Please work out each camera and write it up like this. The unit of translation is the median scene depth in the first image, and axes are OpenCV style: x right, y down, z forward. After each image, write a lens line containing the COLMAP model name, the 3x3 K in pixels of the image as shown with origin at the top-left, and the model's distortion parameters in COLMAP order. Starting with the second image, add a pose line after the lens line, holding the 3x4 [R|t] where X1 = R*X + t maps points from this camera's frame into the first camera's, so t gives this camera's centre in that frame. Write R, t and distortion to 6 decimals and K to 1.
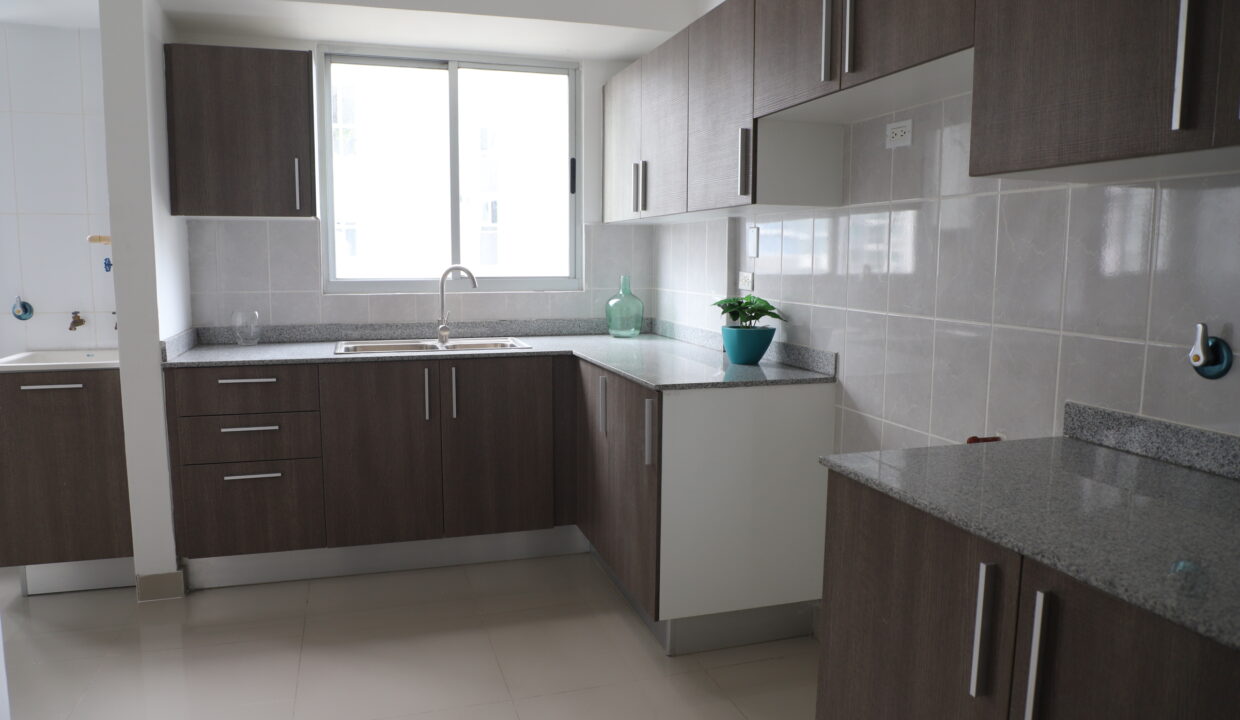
lens RADIAL K [[835.9, 0, 620.0], [0, 835.9, 360.0], [0, 0, 1]] dist [-0.080119, 0.041401]
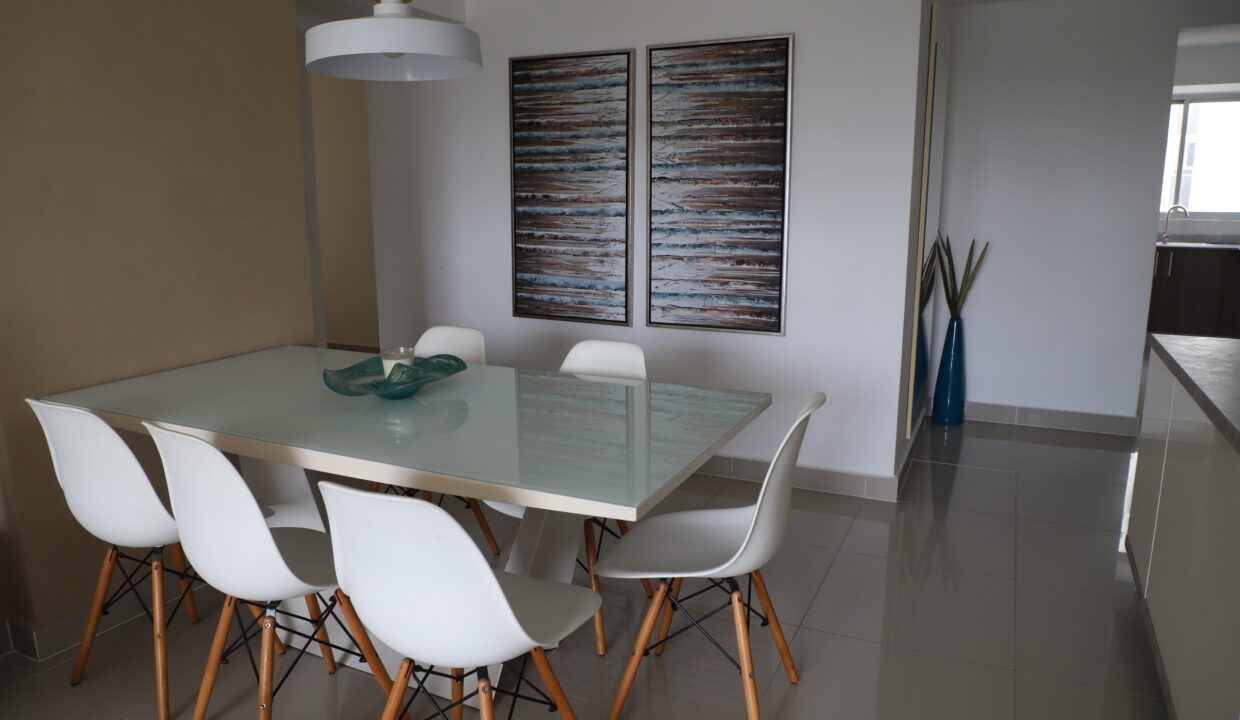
lens RADIAL K [[835.9, 0, 620.0], [0, 835.9, 360.0], [0, 0, 1]] dist [-0.080119, 0.041401]
pose [[0.709253, 0.125491, -0.693695, 0.273691], [-0.070960, 0.991739, 0.106856, 0.151794], [0.701374, -0.026563, 0.712299, -1.445065]]
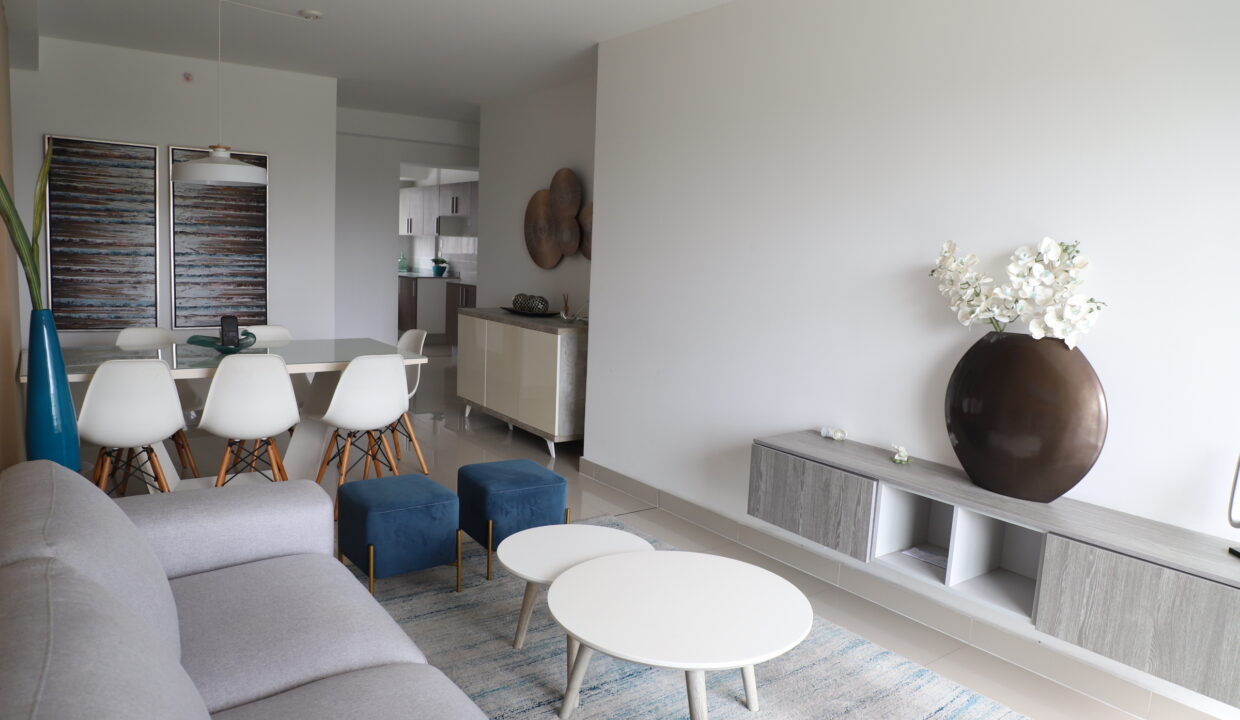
lens RADIAL K [[835.9, 0, 620.0], [0, 835.9, 360.0], [0, 0, 1]] dist [-0.080119, 0.041401]
pose [[0.951013, -0.004555, 0.309118, -0.219072], [-0.005840, 0.999448, 0.032697, 0.240061], [-0.309096, -0.032901, 0.950462, -2.651053]]
